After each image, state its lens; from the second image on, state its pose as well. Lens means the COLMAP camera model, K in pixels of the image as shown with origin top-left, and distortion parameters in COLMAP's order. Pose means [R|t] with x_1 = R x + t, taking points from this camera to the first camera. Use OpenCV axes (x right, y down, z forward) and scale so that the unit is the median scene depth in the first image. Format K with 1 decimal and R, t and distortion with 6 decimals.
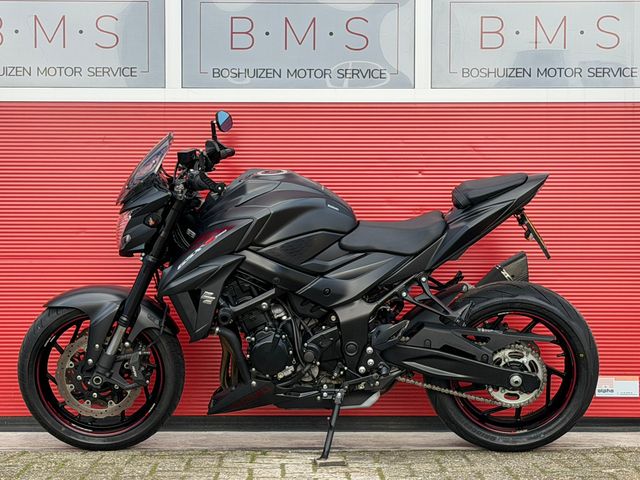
lens RADIAL K [[1586.3, 0, 320.2], [0, 1586.3, 244.5], [0, 0, 1]] dist [0.138343, 0.000000]
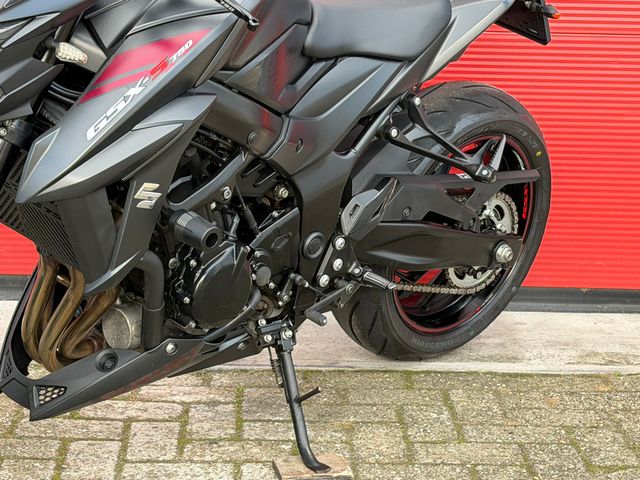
lens RADIAL K [[1586.3, 0, 320.0], [0, 1586.3, 237.9], [0, 0, 1]] dist [0.138343, 0.000000]
pose [[0.687473, -0.159119, 0.708564, -0.348272], [-0.010899, 0.973330, 0.229151, -0.056439], [-0.726129, -0.165258, 0.667403, 0.651181]]
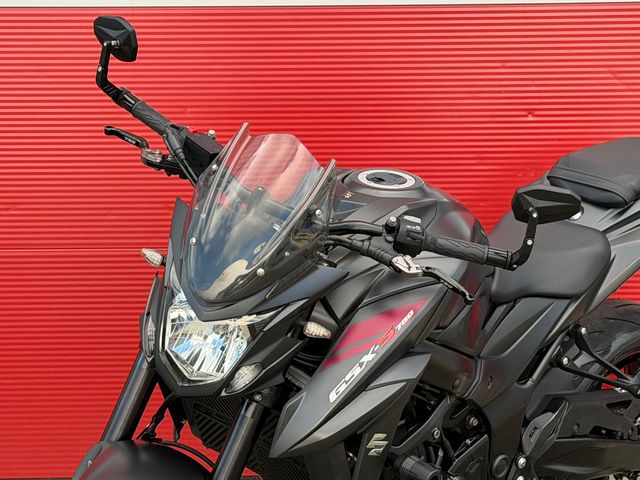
lens RADIAL K [[1586.3, 0, 320.7], [0, 1586.3, 236.4], [0, 0, 1]] dist [0.138343, 0.000000]
pose [[0.703108, -0.130126, 0.699075, -0.426391], [0.024542, 0.986969, 0.159031, -0.113047], [-0.710659, -0.094659, 0.697139, 0.646139]]
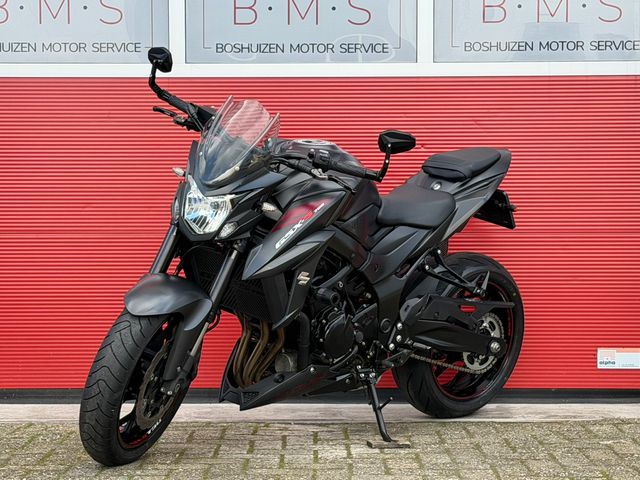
lens RADIAL K [[1586.3, 0, 325.3], [0, 1586.3, 236.1], [0, 0, 1]] dist [0.138343, 0.000000]
pose [[0.712341, -0.022178, 0.701483, -0.685909], [0.019626, 0.999739, 0.011678, -0.001177], [-0.701559, 0.005449, 0.712591, 0.334716]]
